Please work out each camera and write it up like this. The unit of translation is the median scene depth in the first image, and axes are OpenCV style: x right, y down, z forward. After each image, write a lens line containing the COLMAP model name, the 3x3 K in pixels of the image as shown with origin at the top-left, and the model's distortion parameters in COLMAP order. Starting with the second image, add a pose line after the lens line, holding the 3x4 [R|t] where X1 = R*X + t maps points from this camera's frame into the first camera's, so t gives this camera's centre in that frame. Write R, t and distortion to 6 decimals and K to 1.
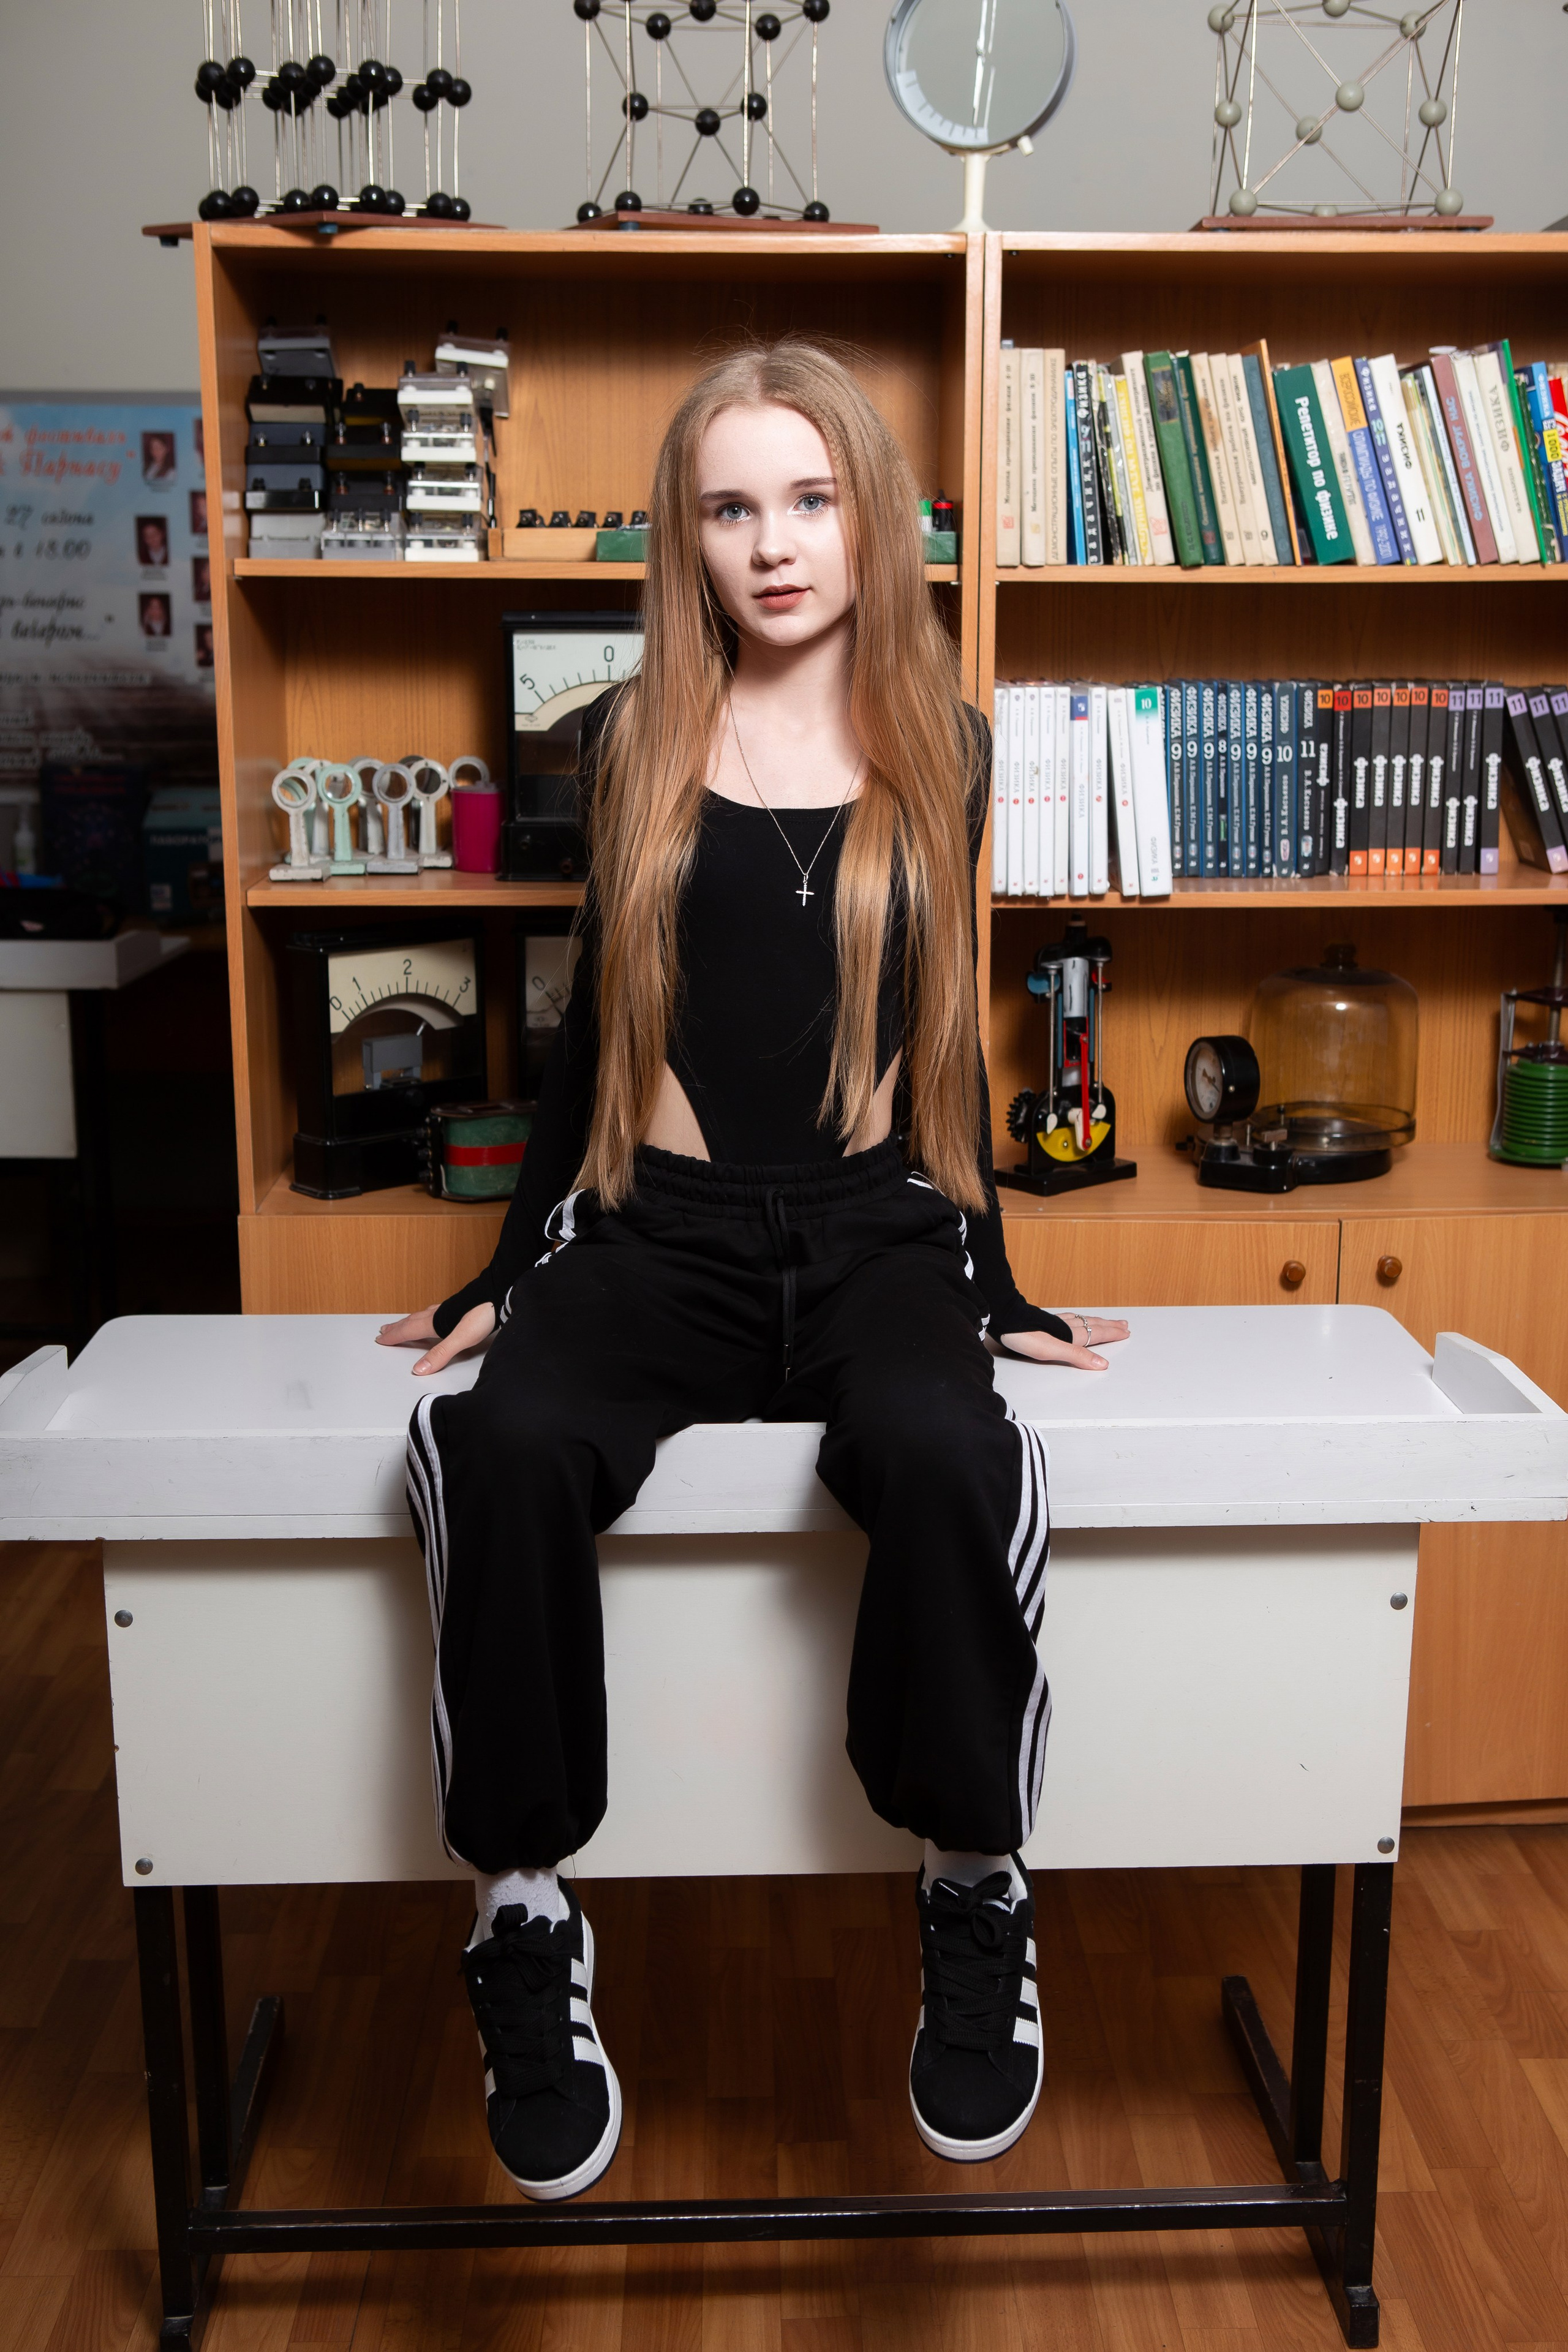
lens RADIAL K [[2606.5, 0, 803.6], [0, 2606.5, 1178.0], [0, 0, 1]] dist [-0.018070, 0.000000]
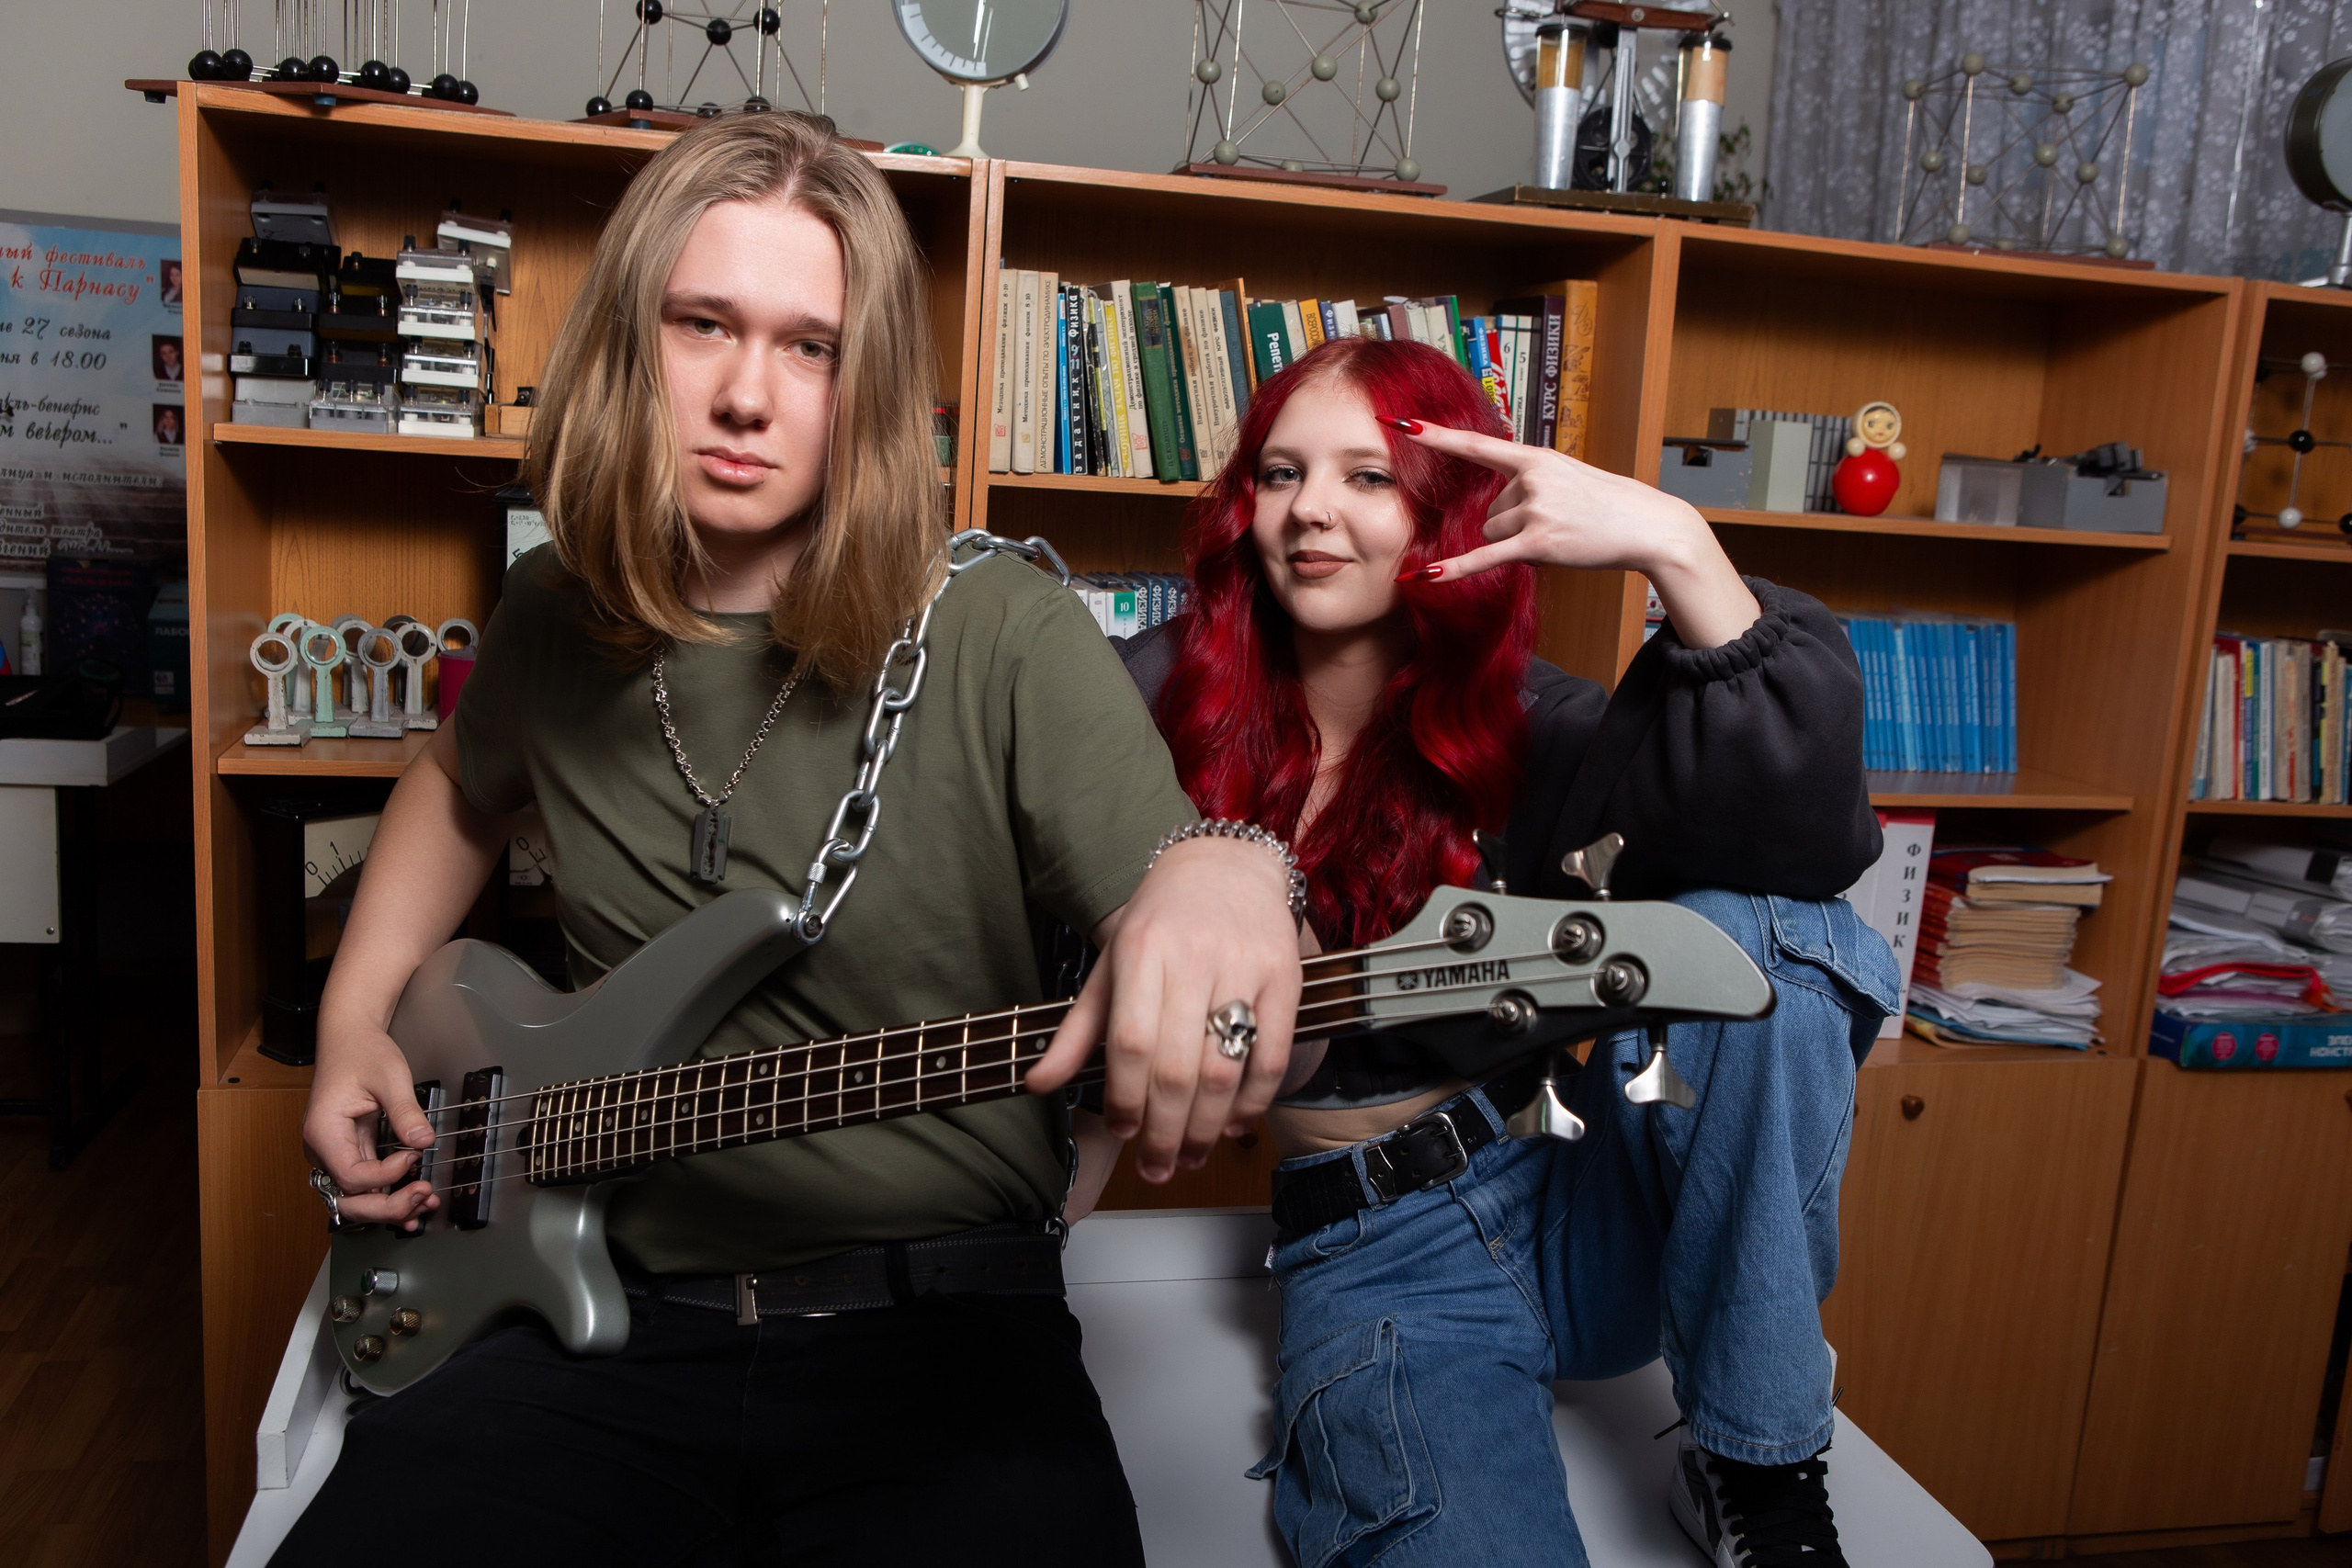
lens RADIAL K [[2021.3, 0, 1175.8], [0, 2021.3, 778.7], [0, 0, 1]] dist [-0.081777, 0.102090]
pose [[0.976332, 0.023634, 0.214980, -0.023489], [-0.014714, 0.998967, -0.042999, -0.076635], [-0.215774, 0.038818, 0.975671, 0.194071]]
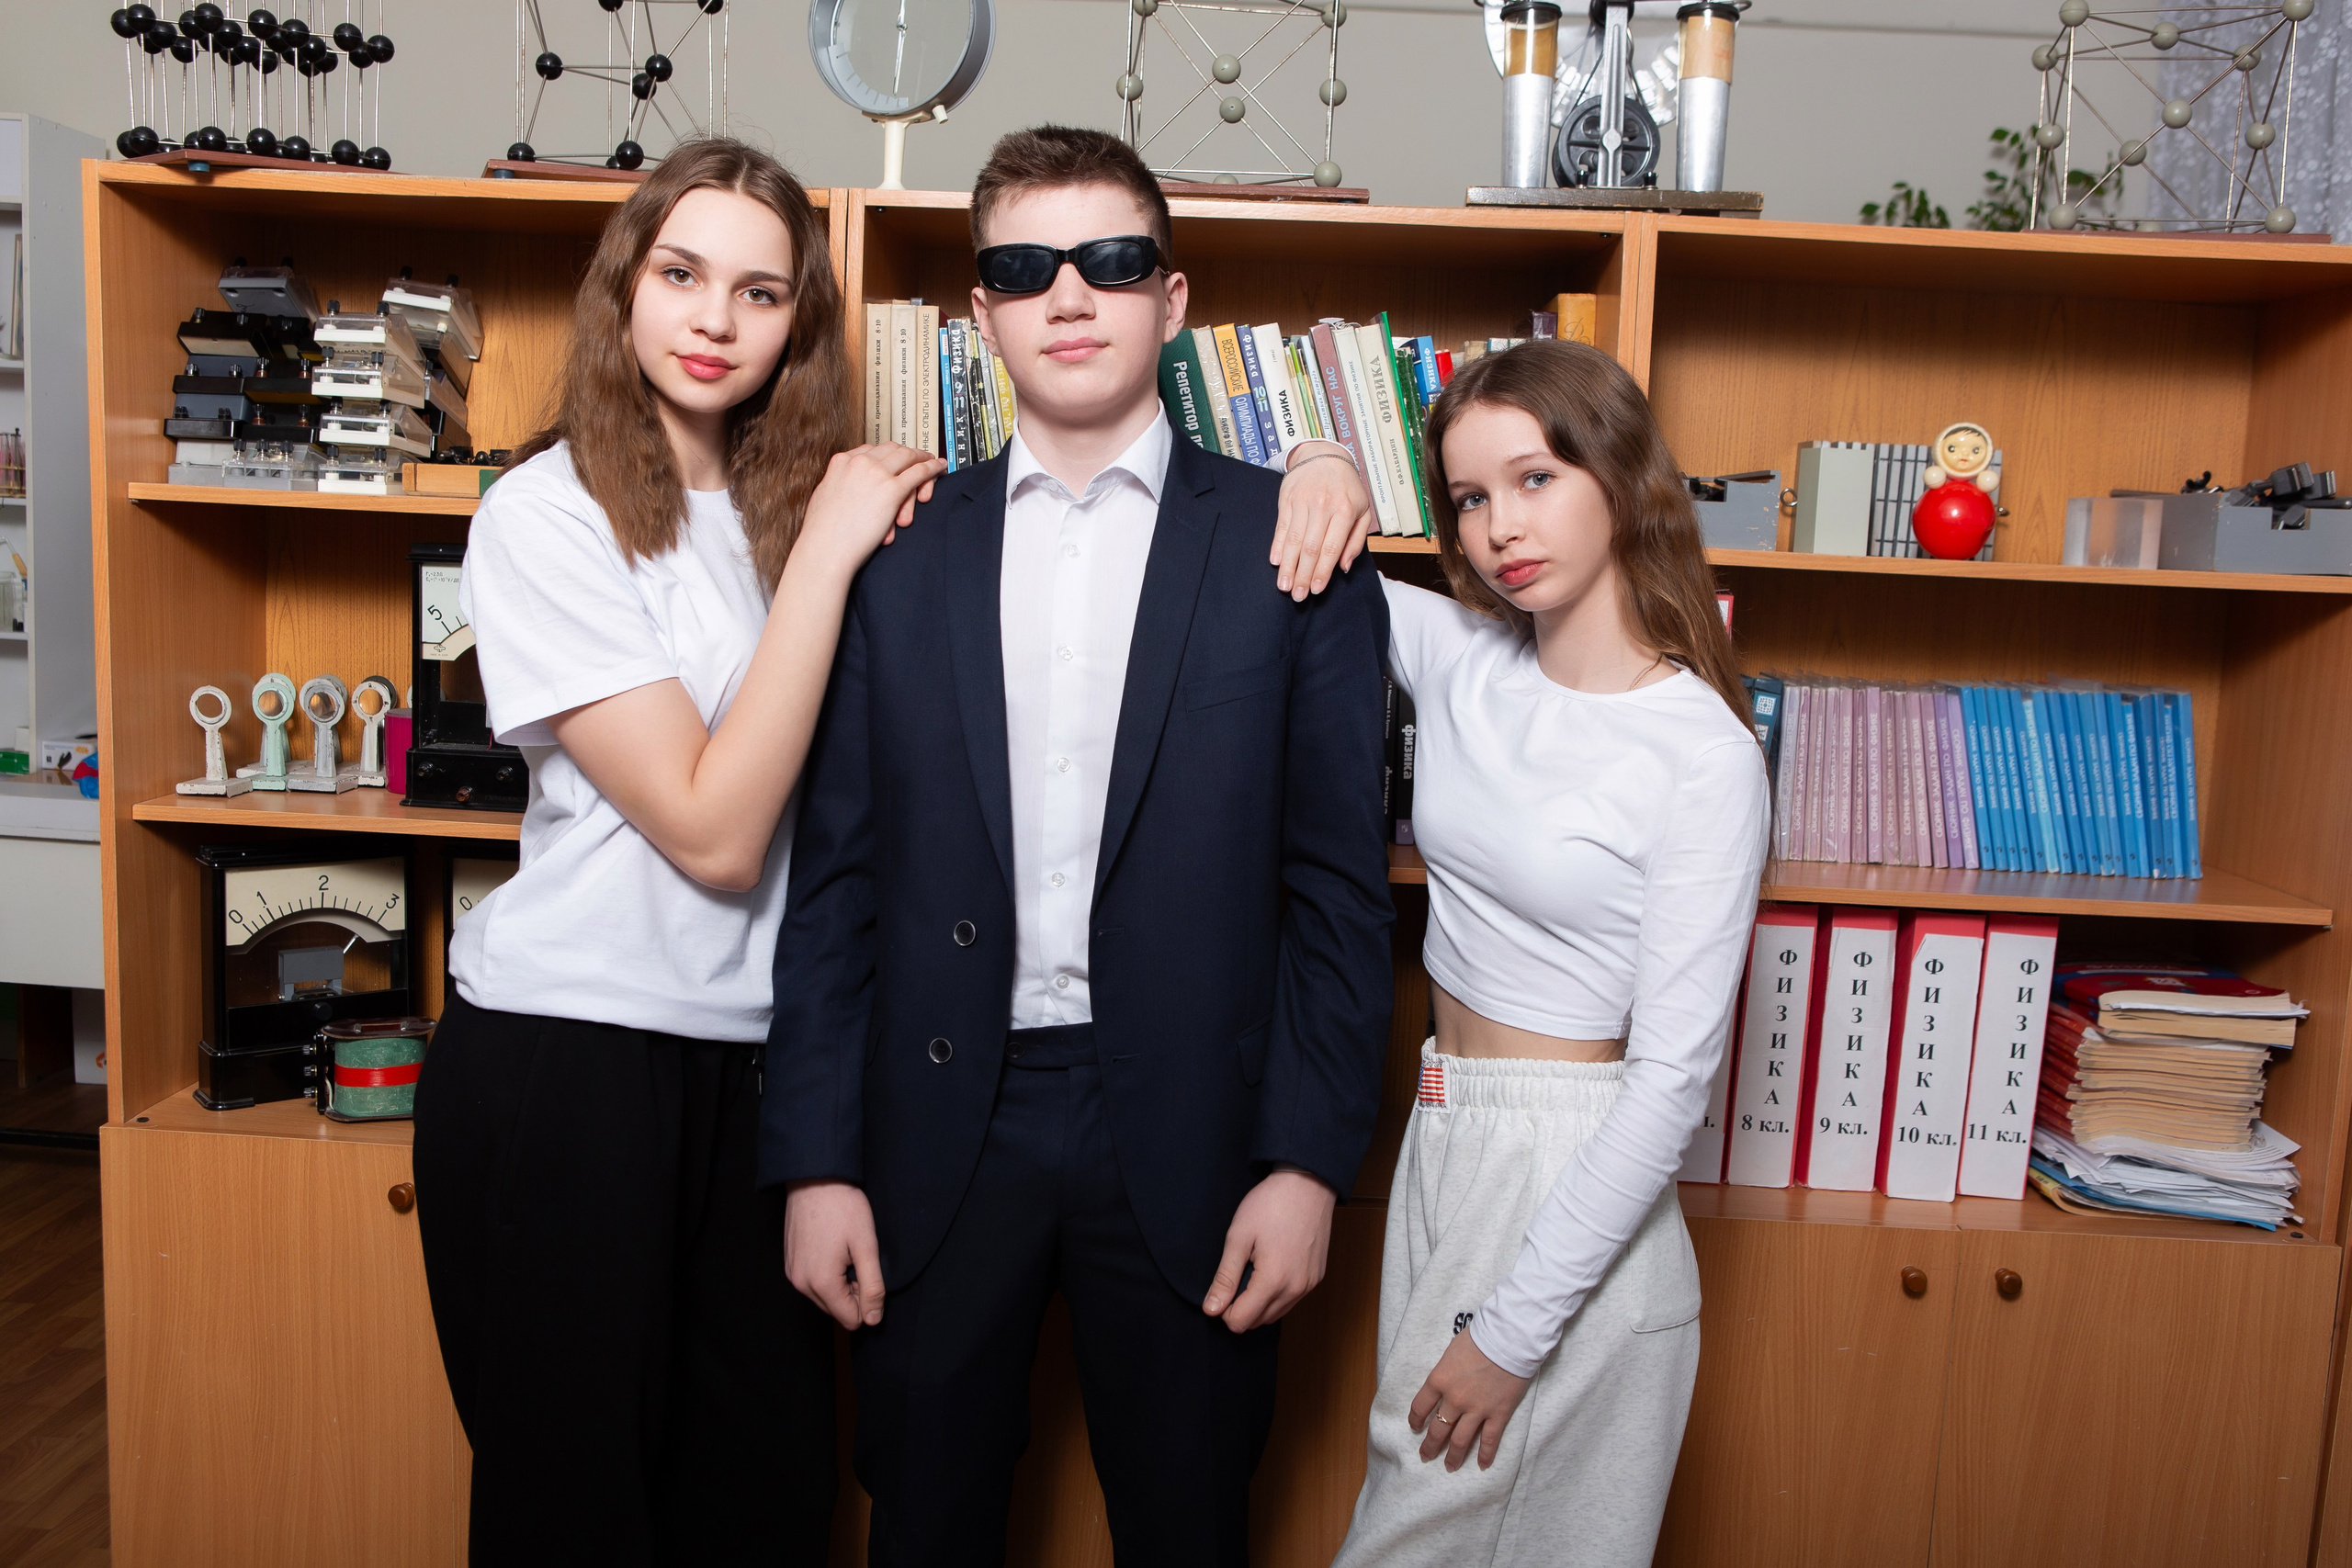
lens RADIAL K [[2021.3, 0, 1179.6], [0, 2021.3, 775.4], [0, 0, 1]] dist [-0.081777, 0.102090]
pose [[0.997074, 0.048987, -0.058676, 0.239917], [-0.054499, 0.993854, -0.096357, -0.070043], [0.053595, 0.099273, 0.993616, 0.254019]]
